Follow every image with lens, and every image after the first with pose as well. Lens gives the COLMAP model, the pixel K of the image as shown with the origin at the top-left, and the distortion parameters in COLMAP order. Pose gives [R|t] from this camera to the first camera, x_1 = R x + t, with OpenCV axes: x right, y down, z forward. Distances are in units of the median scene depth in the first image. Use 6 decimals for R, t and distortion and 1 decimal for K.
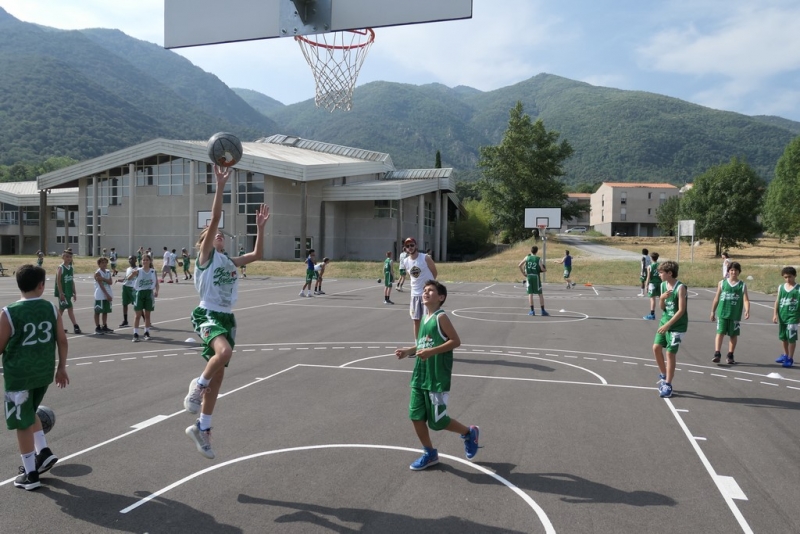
lens RADIAL K [[564.1, 0, 400.0], [0, 564.1, 267.0], [0, 0, 1]] dist [-0.009388, 0.004443]
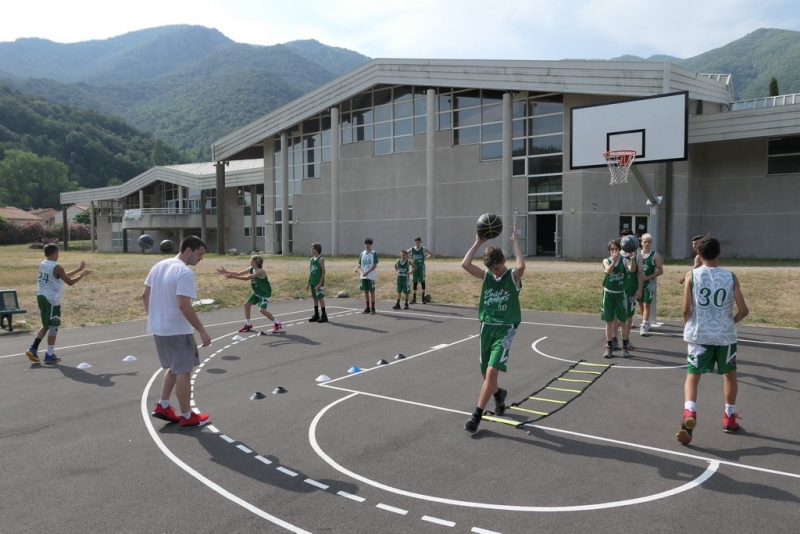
lens RADIAL K [[561.3, 0, 400.0], [0, 561.3, 267.0], [0, 0, 1]] dist [-0.008523, 0.006785]
pose [[0.950233, -0.004456, -0.311508, -0.170847], [0.010205, 0.999806, 0.016826, -0.011934], [0.311372, -0.019167, 0.950095, 0.340625]]
